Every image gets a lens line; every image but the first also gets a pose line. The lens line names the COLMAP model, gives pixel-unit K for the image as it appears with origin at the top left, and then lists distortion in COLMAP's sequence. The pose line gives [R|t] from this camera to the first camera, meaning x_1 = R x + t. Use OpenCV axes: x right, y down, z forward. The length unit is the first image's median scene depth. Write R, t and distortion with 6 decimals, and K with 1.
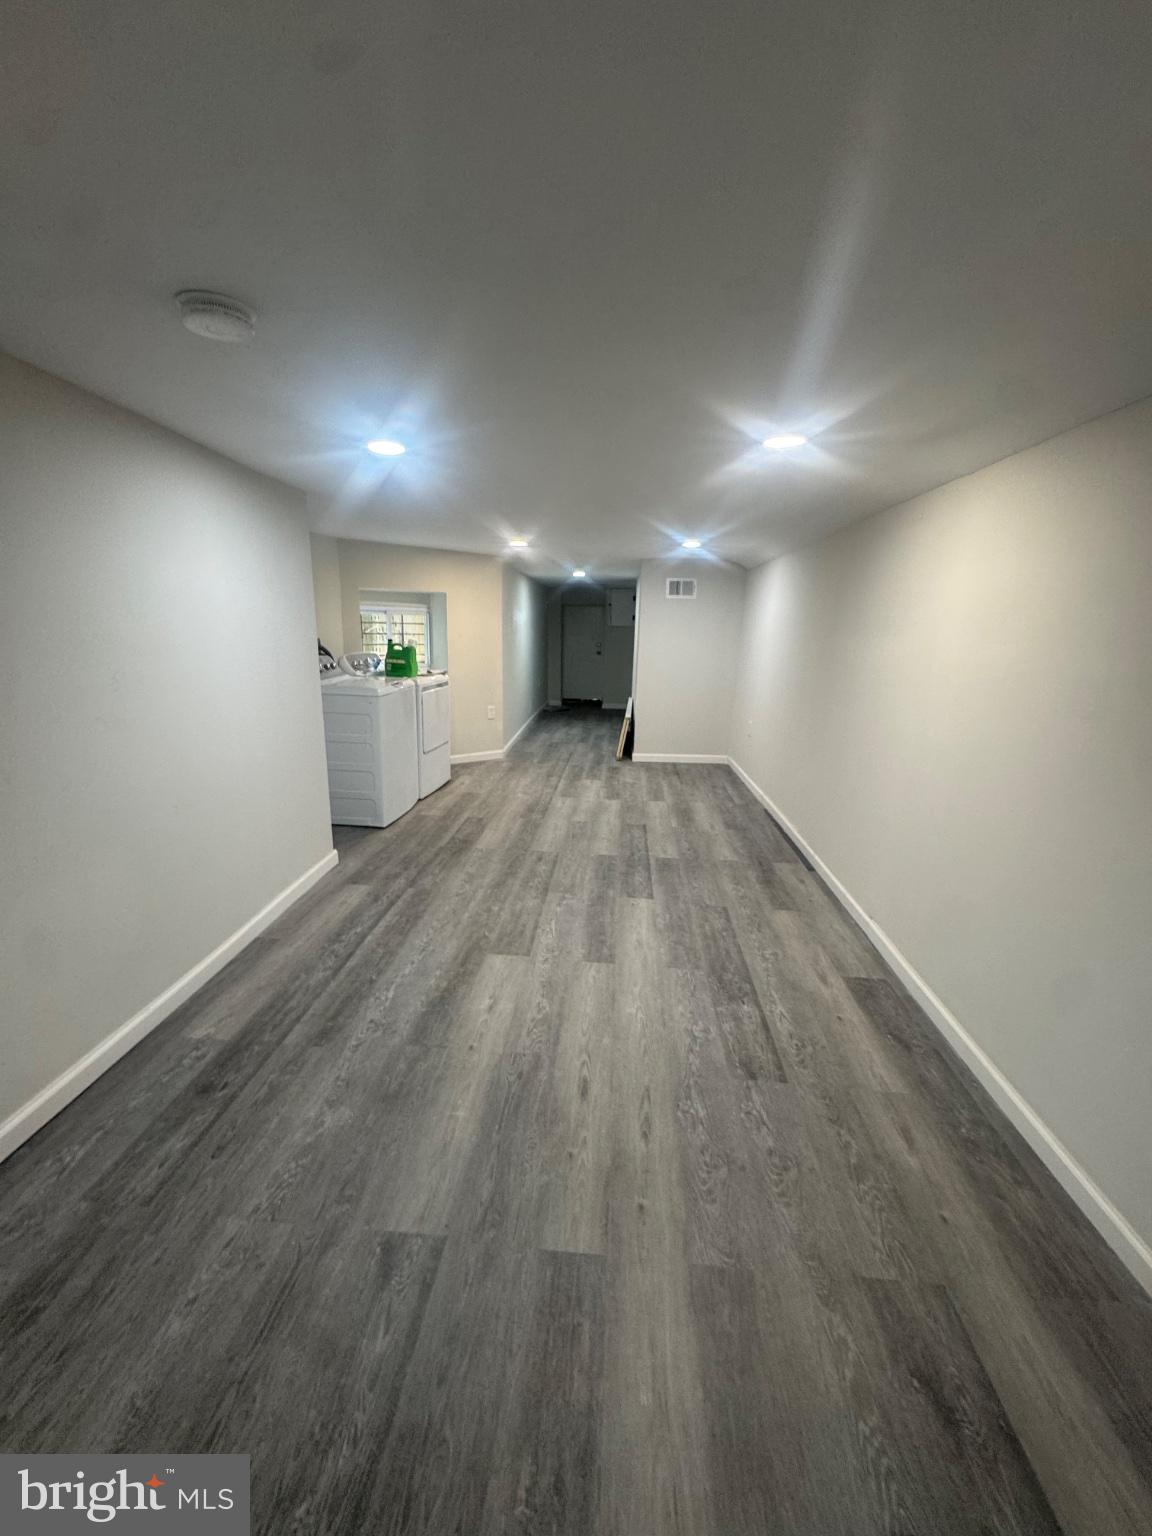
lens RADIAL K [[624.1, 0, 577.1], [0, 624.1, 768.1], [0, 0, 1]] dist [-0.001987, -0.000227]
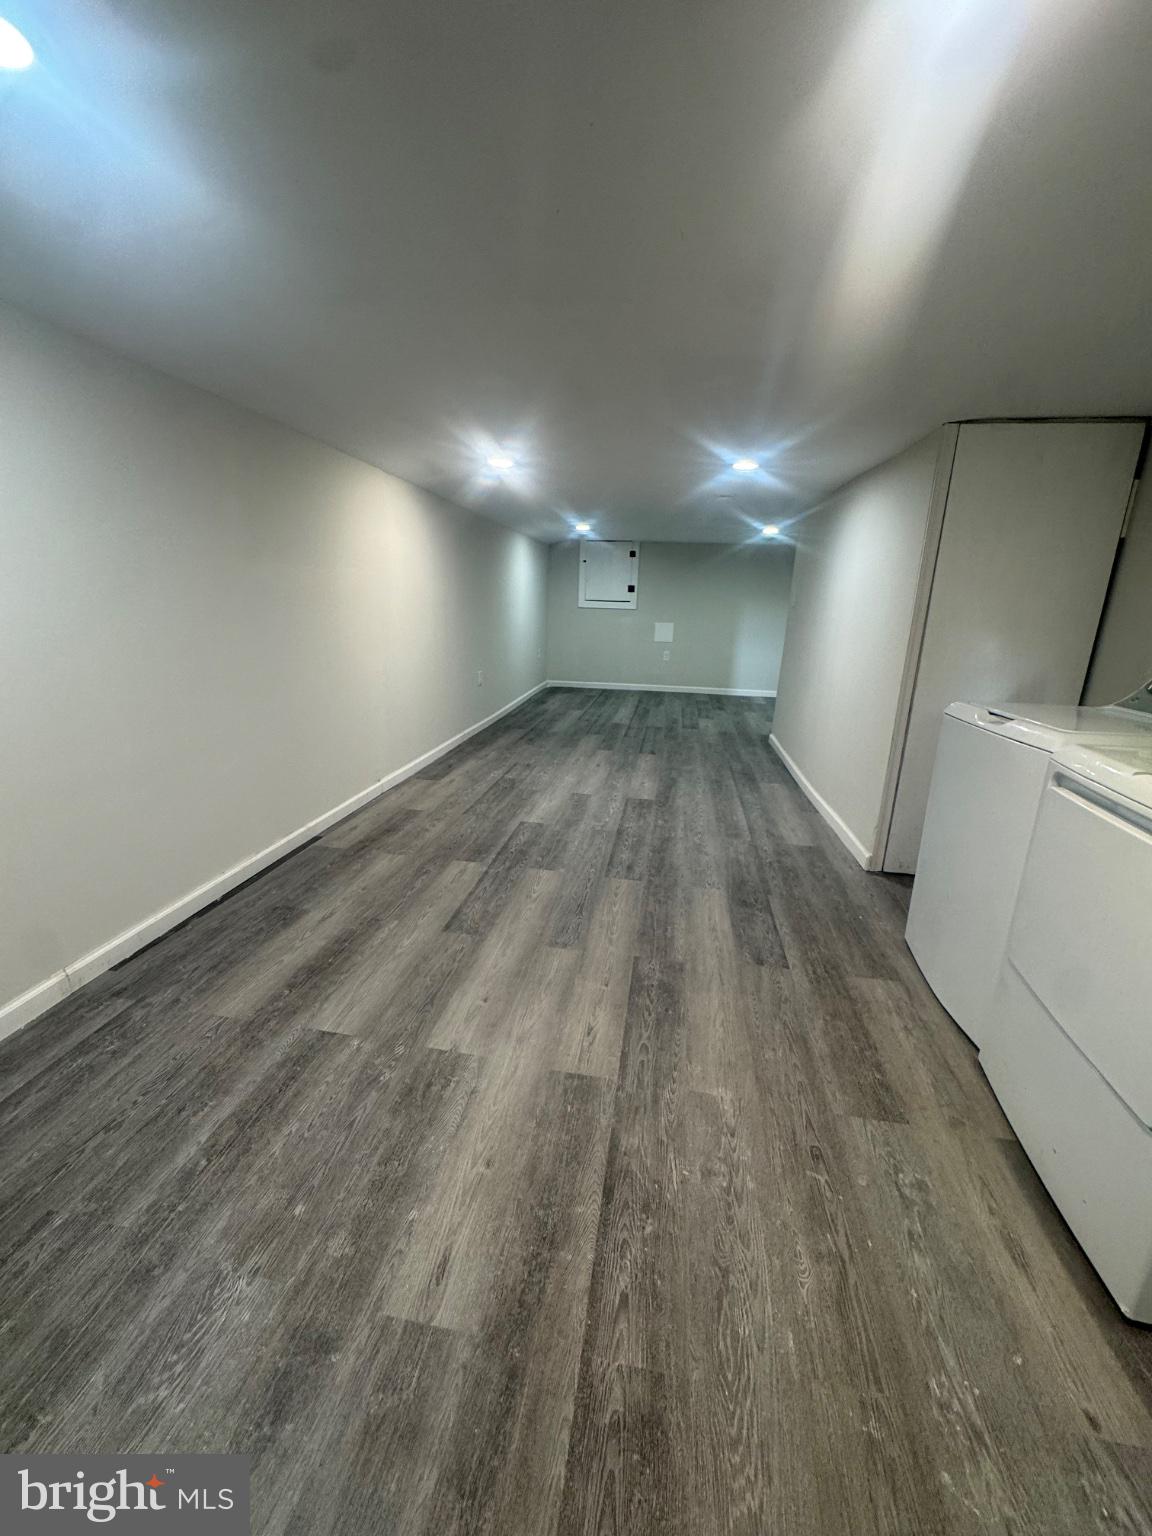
lens RADIAL K [[624.1, 0, 576.9], [0, 624.1, 770.3], [0, 0, 1]] dist [-0.001987, -0.000227]
pose [[-0.994725, -0.080877, 0.063101, -0.035365], [-0.041385, 0.879256, 0.474549, -0.368163], [-0.093862, 0.469434, -0.877964, 1.777579]]
